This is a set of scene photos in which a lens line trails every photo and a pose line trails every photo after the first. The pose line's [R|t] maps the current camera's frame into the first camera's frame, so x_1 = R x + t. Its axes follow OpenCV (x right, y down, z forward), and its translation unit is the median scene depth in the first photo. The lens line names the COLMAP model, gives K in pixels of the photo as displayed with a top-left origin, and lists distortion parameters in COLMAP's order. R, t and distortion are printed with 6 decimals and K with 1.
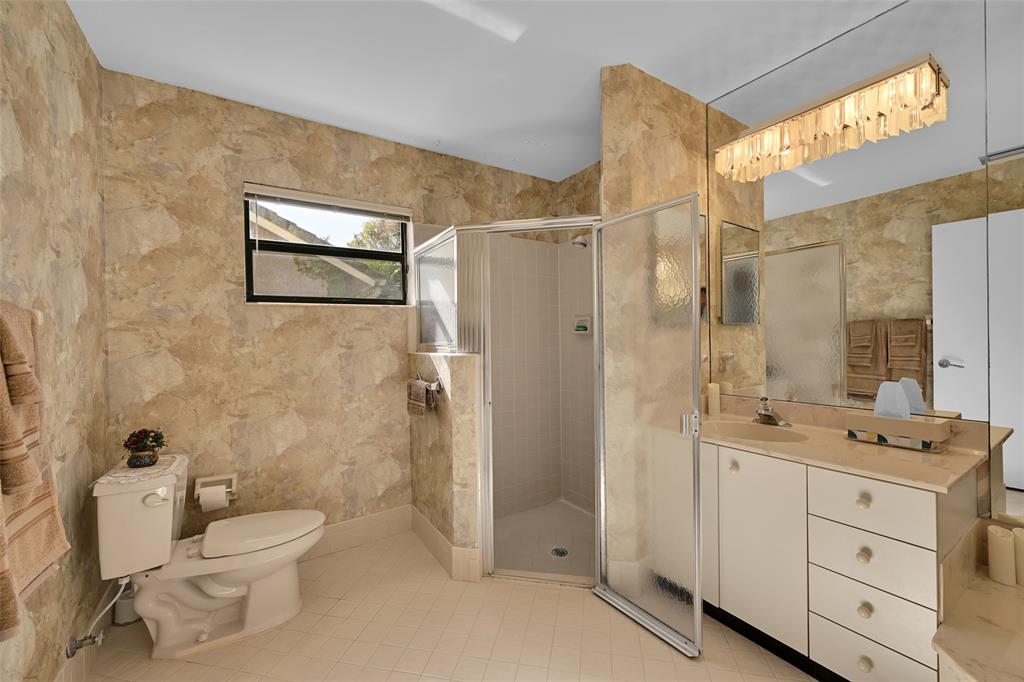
lens RADIAL K [[401.0, 0, 512.6], [0, 401.0, 339.0], [0, 0, 1]] dist [0.001382, 0.000042]
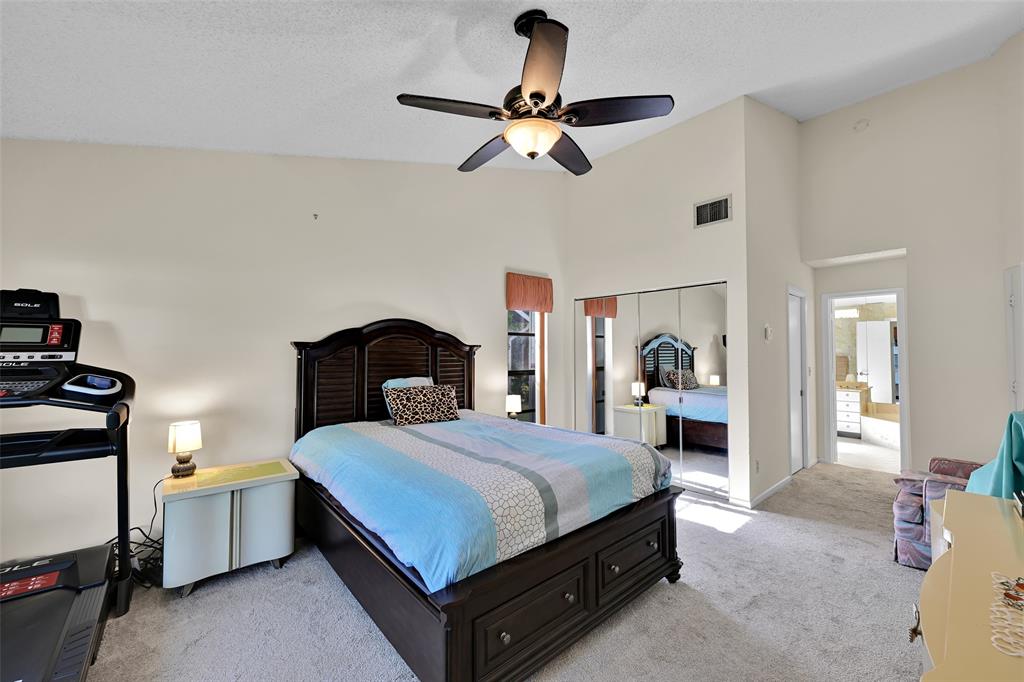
lens RADIAL K [[401.0, 0, 510.8], [0, 401.0, 344.9], [0, 0, 1]] dist [0.001382, 0.000042]
pose [[0.989962, 0.023581, 0.139350, -3.326560], [-0.019934, 0.999423, -0.027511, -0.019920], [-0.139918, 0.024457, 0.989861, -2.827775]]
